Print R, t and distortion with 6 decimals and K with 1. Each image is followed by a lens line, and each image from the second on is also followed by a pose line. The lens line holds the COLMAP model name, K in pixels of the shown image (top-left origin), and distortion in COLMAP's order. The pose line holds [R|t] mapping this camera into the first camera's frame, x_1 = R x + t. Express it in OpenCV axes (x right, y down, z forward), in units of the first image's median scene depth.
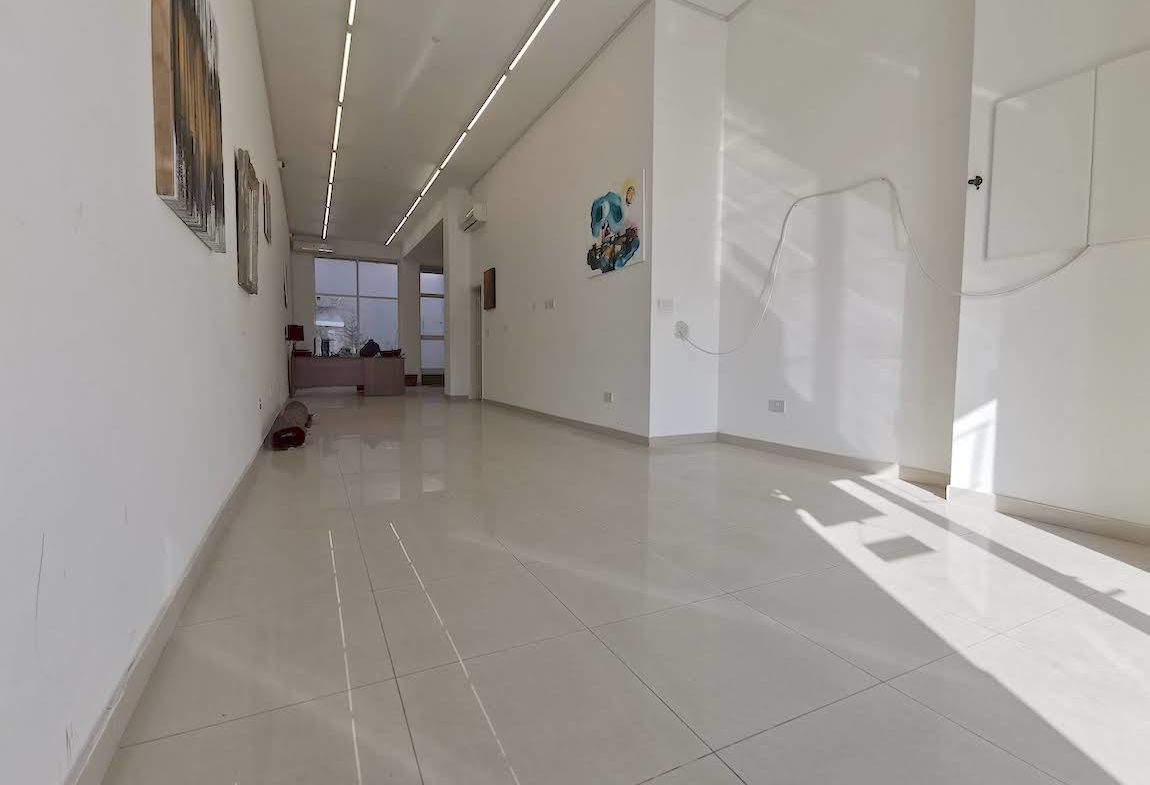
lens RADIAL K [[524.7, 0, 564.6], [0, 524.7, 387.6], [0, 0, 1]] dist [0.005938, 0.000188]
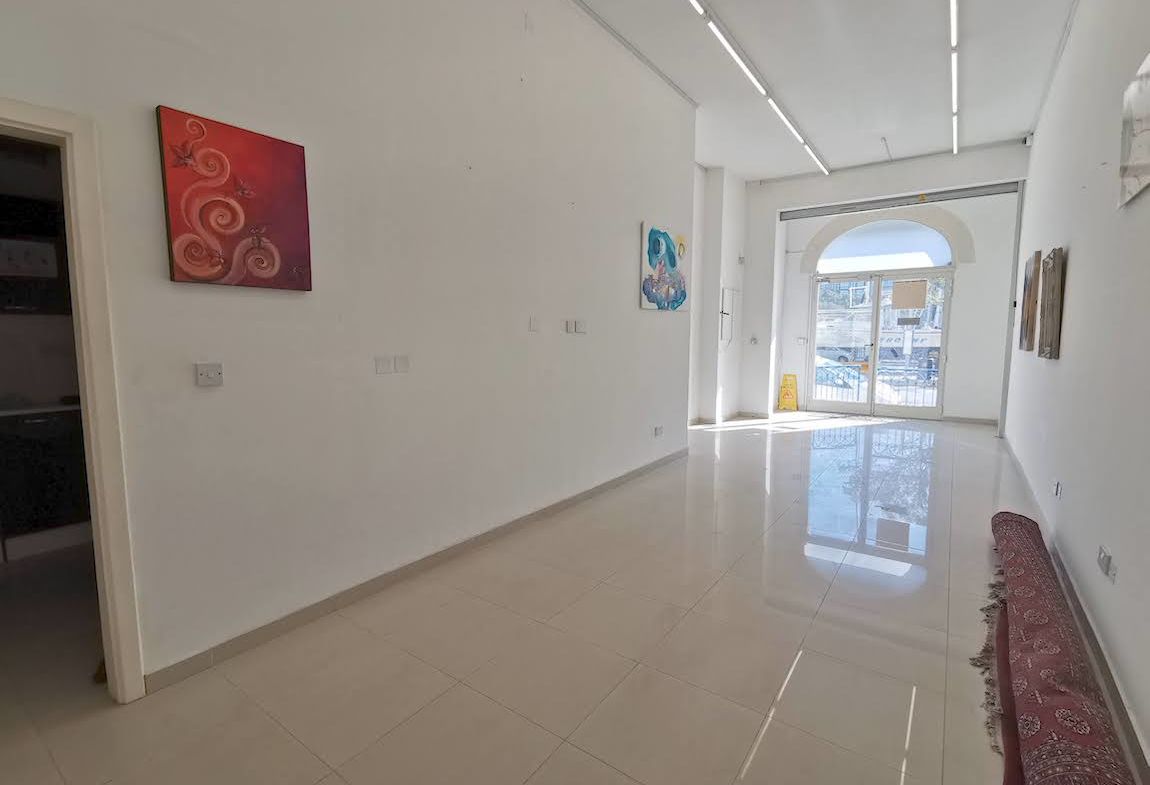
lens RADIAL K [[524.7, 0, 569.9], [0, 524.7, 389.6], [0, 0, 1]] dist [0.005938, 0.000188]
pose [[-0.469931, -0.087000, 0.878405, -0.730396], [0.057239, 0.990033, 0.128677, -0.207618], [-0.880845, 0.110749, -0.460267, 1.628461]]
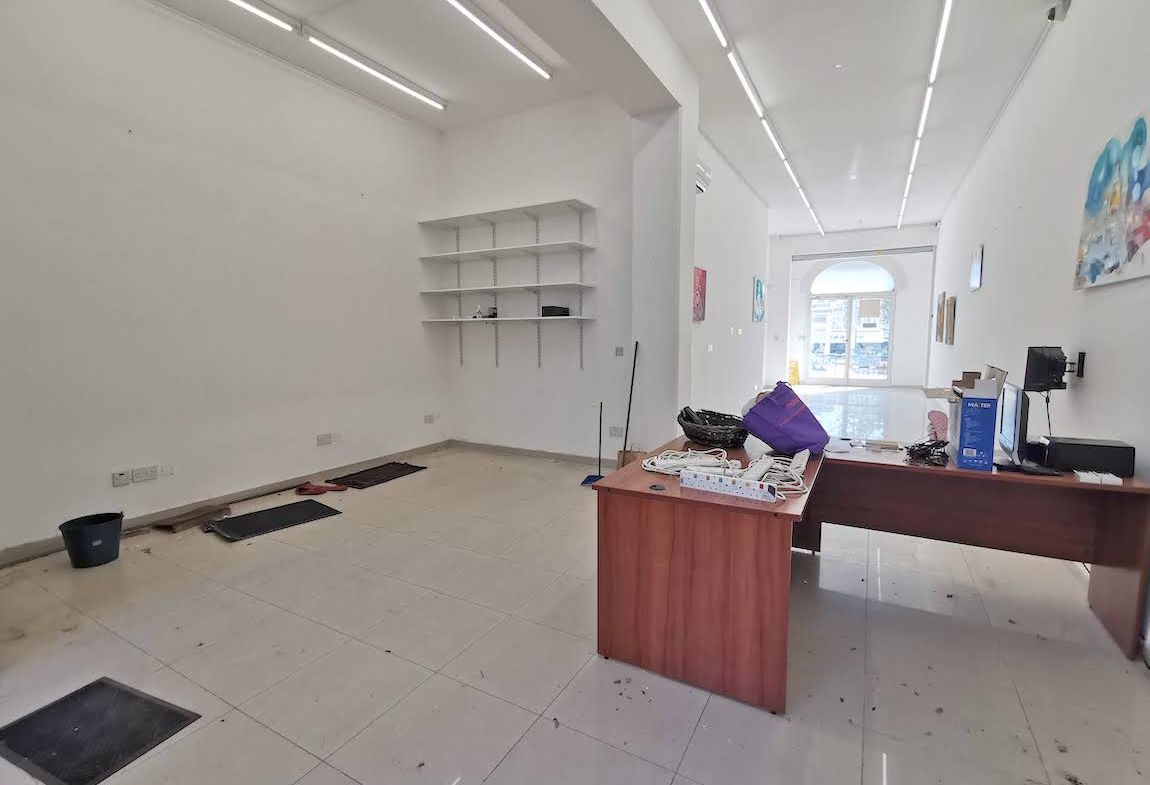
lens RADIAL K [[524.7, 0, 568.9], [0, 524.7, 391.9], [0, 0, 1]] dist [0.005938, 0.000188]
pose [[-0.562402, -0.083453, 0.822641, -1.086546], [0.059345, 0.988254, 0.140825, -0.273739], [-0.824731, 0.128020, -0.550844, 2.590030]]
